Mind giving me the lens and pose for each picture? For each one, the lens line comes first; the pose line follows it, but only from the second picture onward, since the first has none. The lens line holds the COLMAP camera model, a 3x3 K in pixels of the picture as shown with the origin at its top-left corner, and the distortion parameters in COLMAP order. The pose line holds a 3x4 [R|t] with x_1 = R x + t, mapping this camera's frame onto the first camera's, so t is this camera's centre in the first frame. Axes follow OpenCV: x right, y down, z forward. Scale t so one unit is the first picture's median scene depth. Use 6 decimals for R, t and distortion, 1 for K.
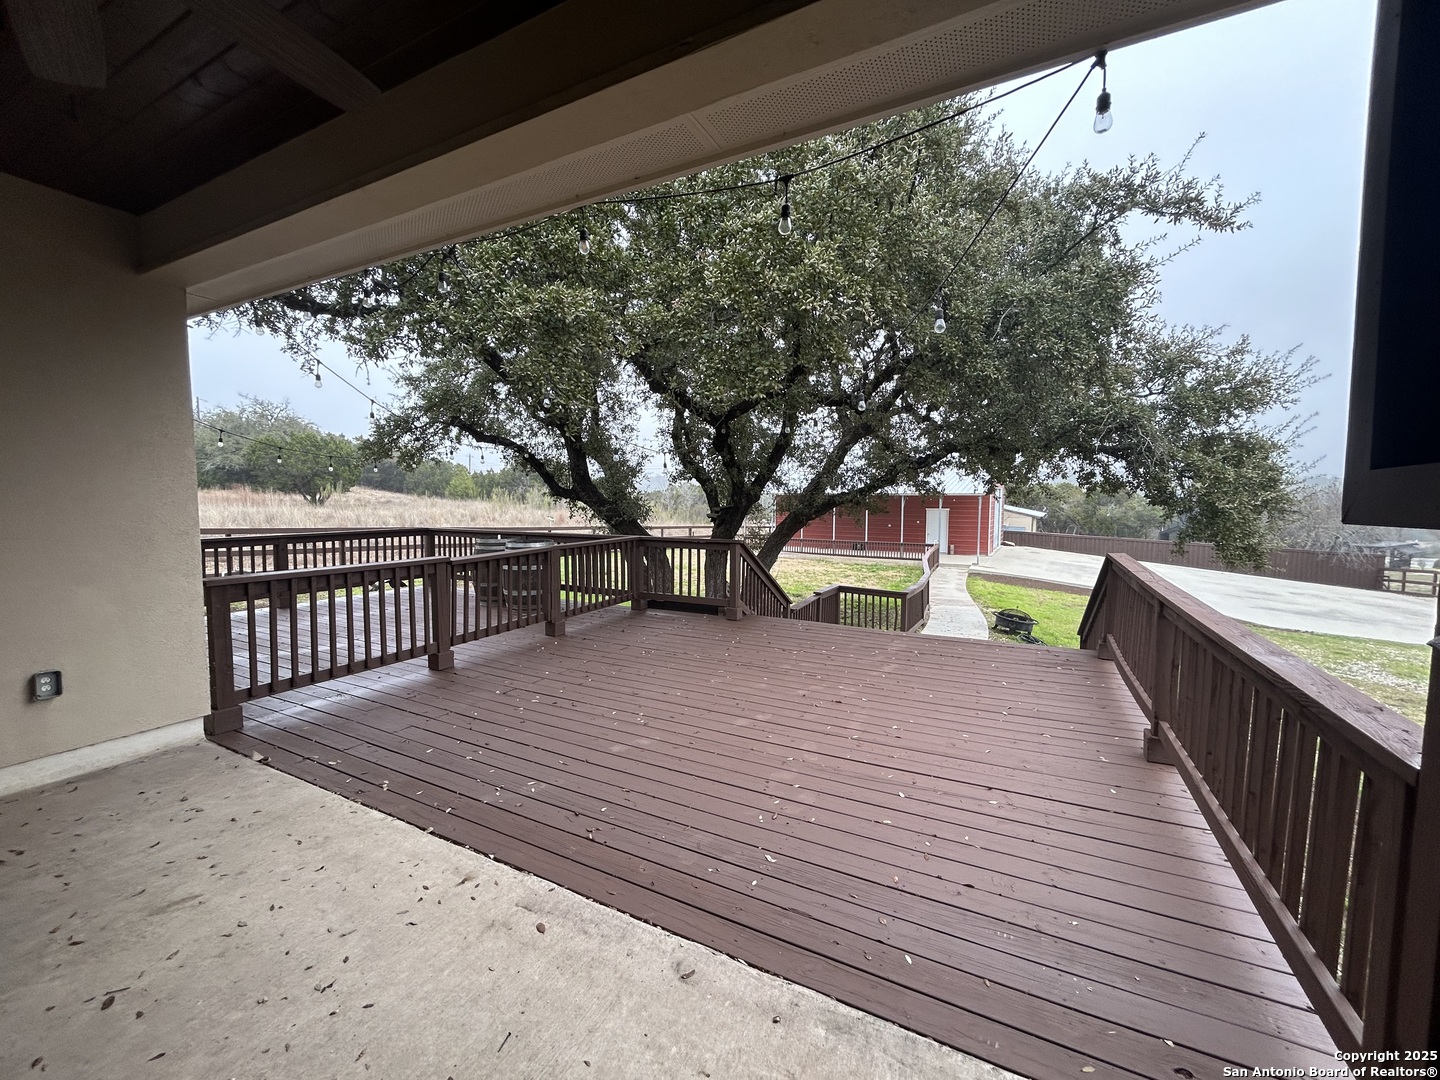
lens RADIAL K [[585.0, 0, 718.6], [0, 585.0, 543.9], [0, 0, 1]] dist [0.000027, 0.001738]
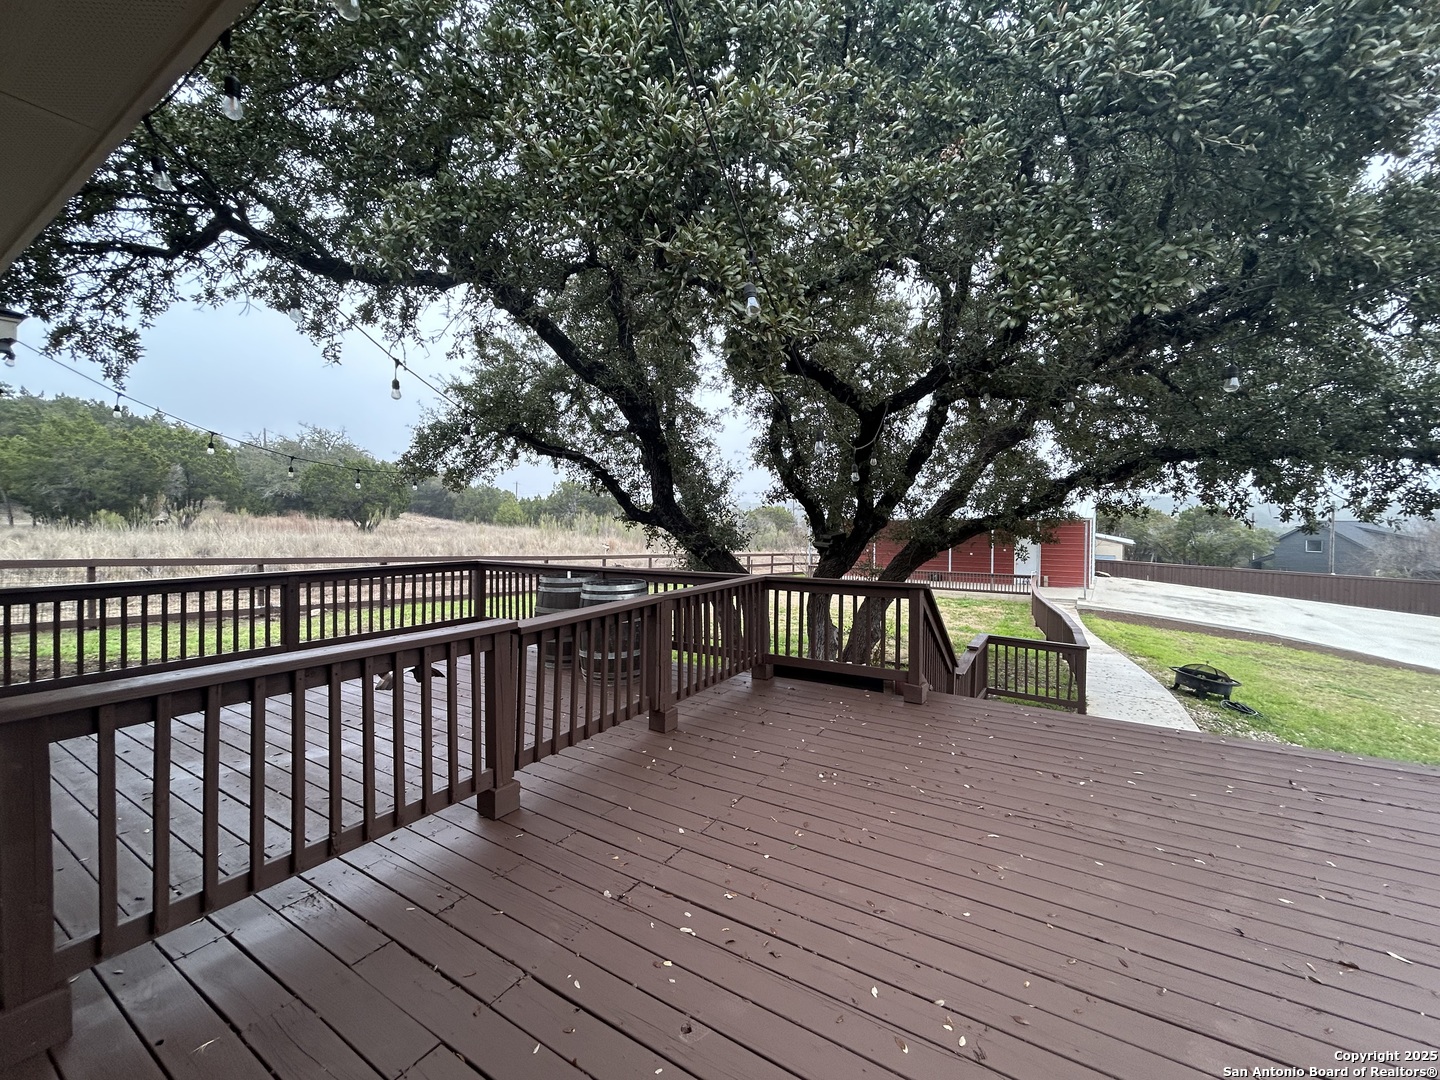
lens RADIAL K [[585.0, 0, 715.7], [0, 585.0, 541.8], [0, 0, 1]] dist [0.000027, 0.001738]
pose [[0.997603, 0.000827, -0.069198, -0.202077], [-0.004173, 0.998828, -0.048213, -0.027677], [0.069077, 0.048387, 0.996437, 0.390902]]
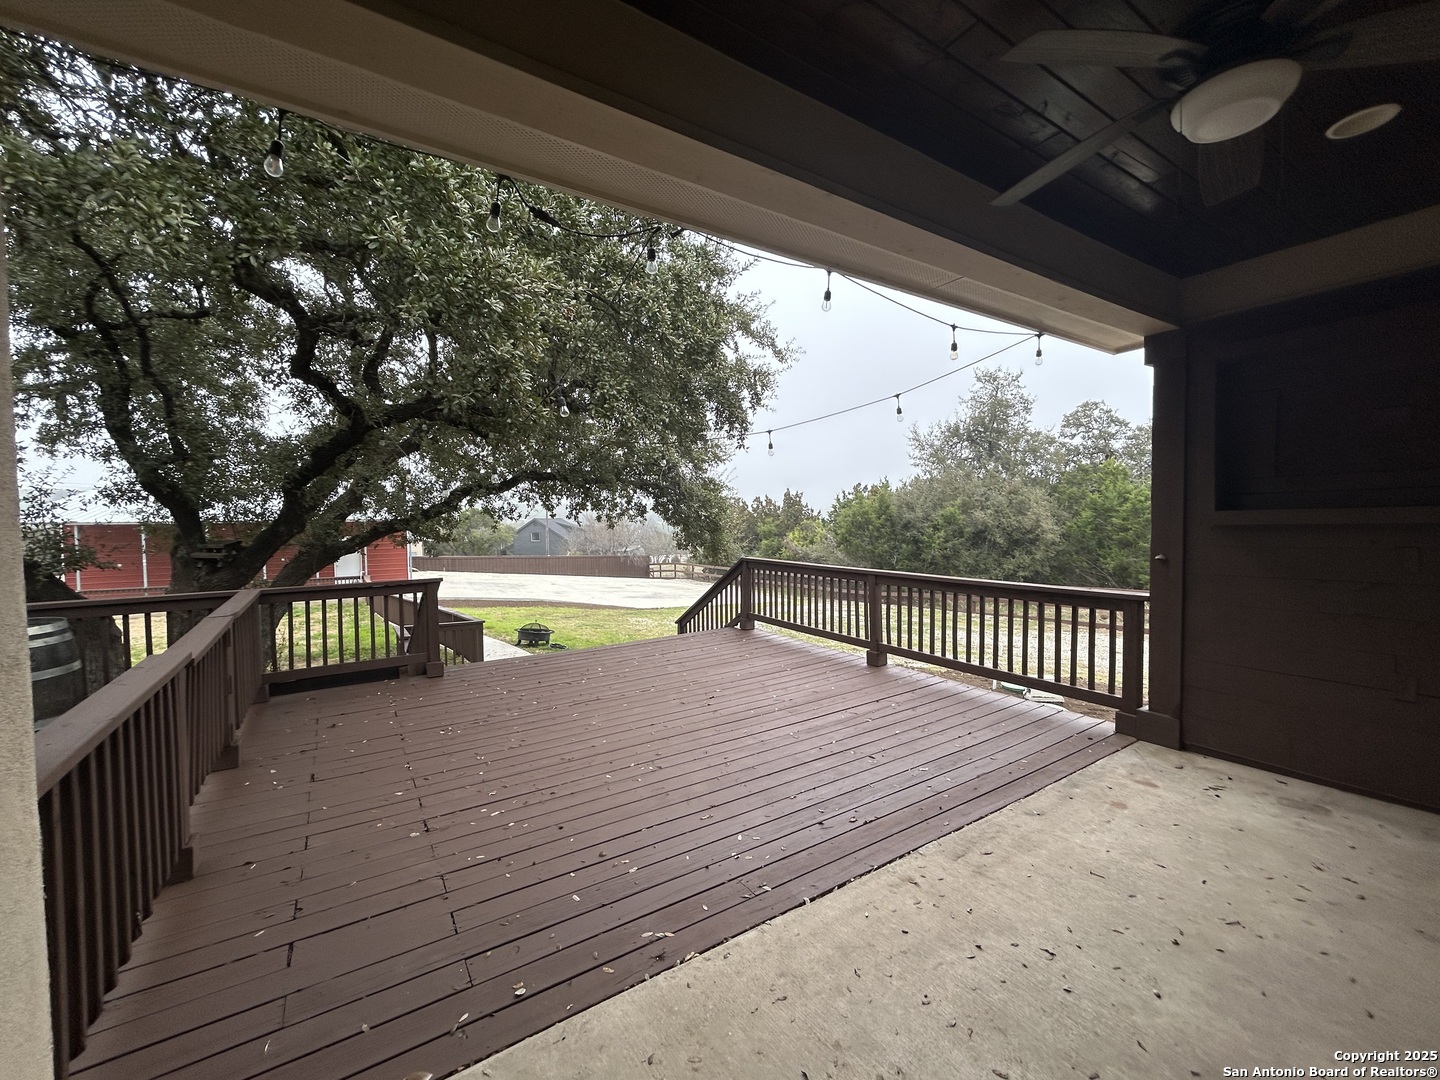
lens RADIAL K [[585.0, 0, 729.6], [0, 585.0, 546.1], [0, 0, 1]] dist [0.000027, 0.001738]
pose [[0.485907, -0.052527, 0.872431, -0.618775], [0.085690, 0.996246, 0.012256, -0.034255], [-0.869800, 0.068804, 0.488584, 0.297493]]
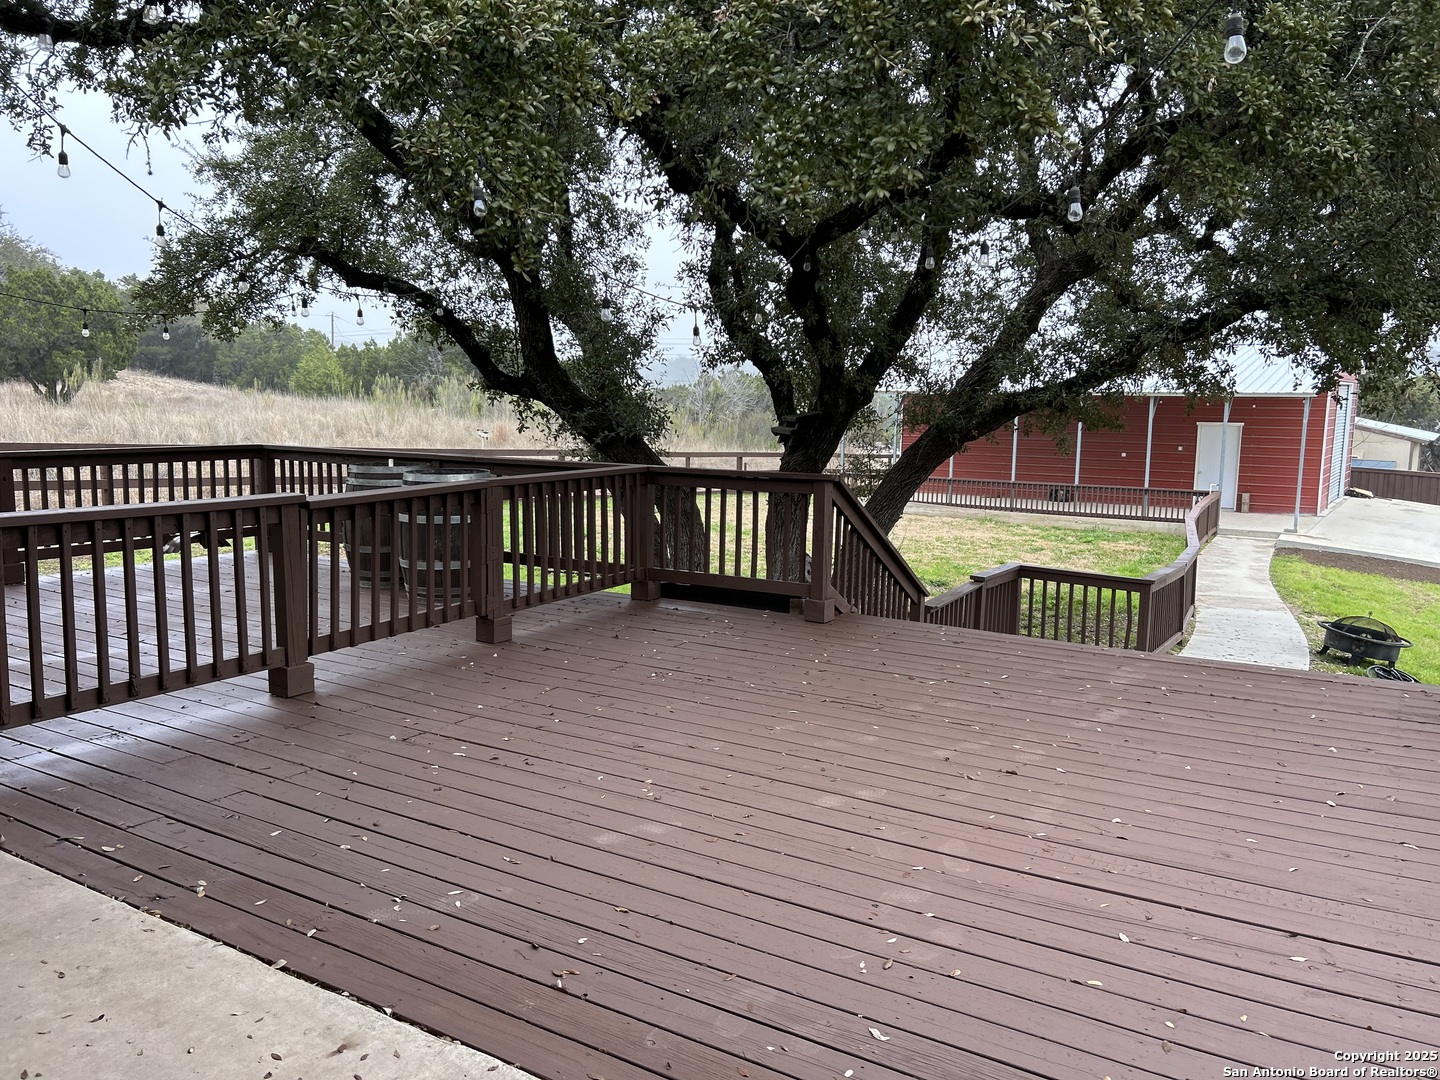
lens RADIAL K [[1093.4, 0, 727.9], [0, 1093.4, 557.0], [0, 0, 1]] dist [0.055524, -0.054565]
pose [[0.998156, 0.018292, -0.057885, -0.000953], [-0.014559, 0.997827, 0.064266, 0.007908], [0.058934, -0.063305, 0.996253, -0.012020]]
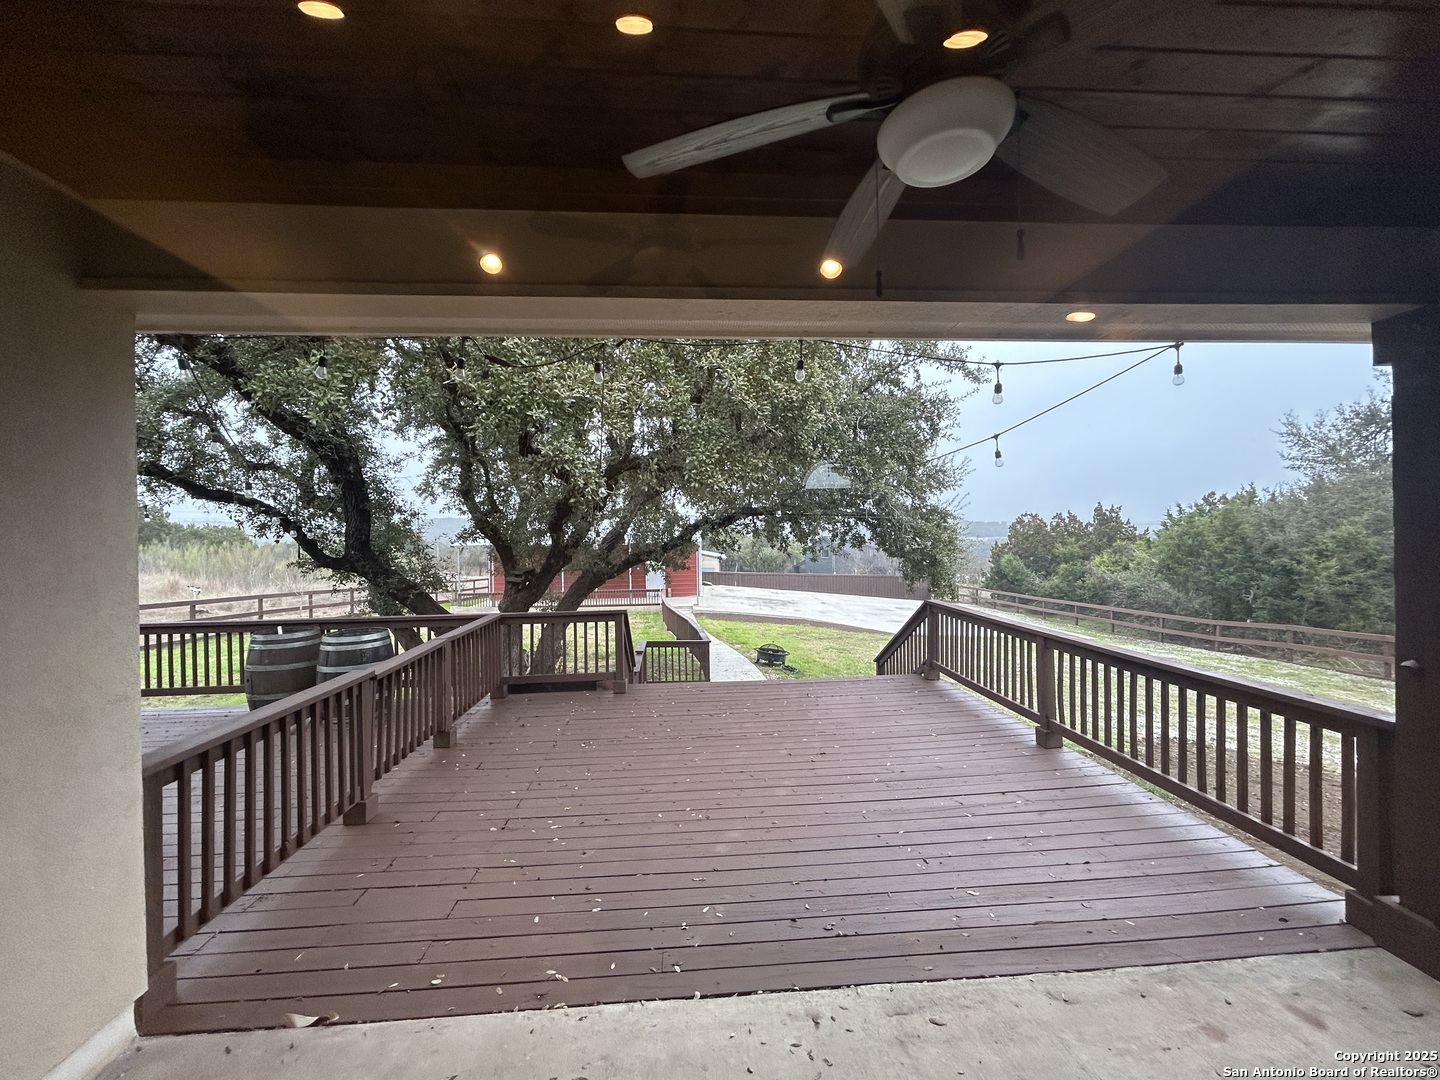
lens RADIAL K [[585.0, 0, 727.1], [0, 585.0, 544.4], [0, 0, 1]] dist [0.000027, 0.001738]
pose [[0.847578, -0.023621, 0.530144, -0.430980], [0.062185, 0.996547, -0.055017, -0.066013], [-0.527014, 0.079599, 0.846121, 0.081956]]
